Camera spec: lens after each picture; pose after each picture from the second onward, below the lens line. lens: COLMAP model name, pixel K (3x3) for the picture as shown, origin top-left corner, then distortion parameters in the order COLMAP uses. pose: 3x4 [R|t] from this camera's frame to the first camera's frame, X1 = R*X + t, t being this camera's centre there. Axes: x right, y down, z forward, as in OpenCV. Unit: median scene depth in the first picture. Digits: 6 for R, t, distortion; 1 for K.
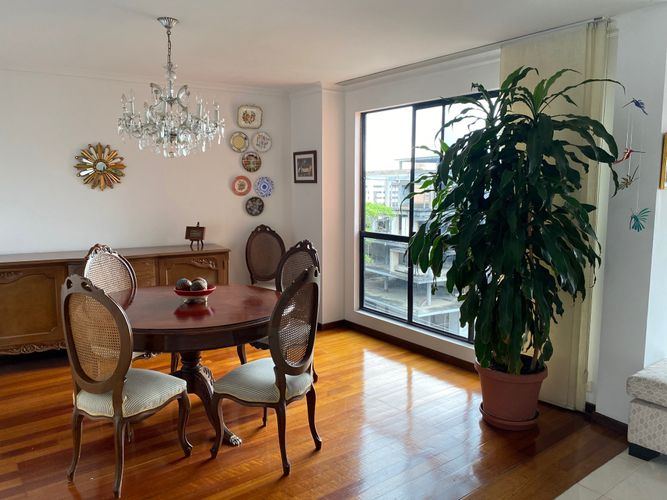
lens RADIAL K [[526.3, 0, 346.7], [0, 526.3, 247.8], [0, 0, 1]] dist [0.031272, -0.020614]
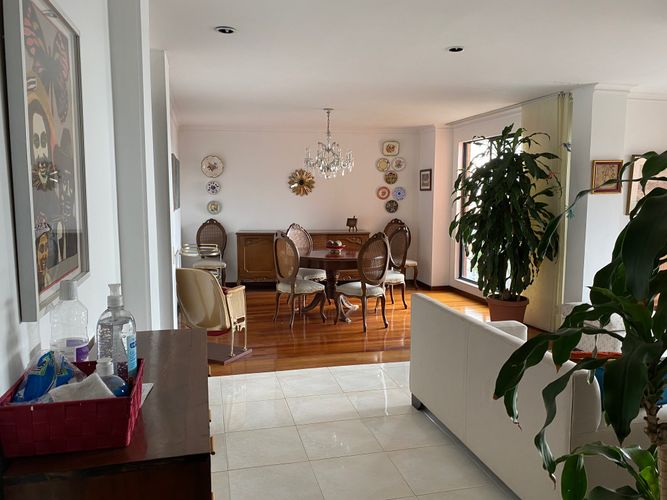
lens RADIAL K [[526.3, 0, 333.5], [0, 526.3, 248.3], [0, 0, 1]] dist [0.031272, -0.020614]
pose [[0.914741, 0.038576, -0.402194, 0.317878], [-0.044008, 0.999022, -0.004272, 0.062200], [0.401636, 0.021608, 0.915545, -0.507775]]
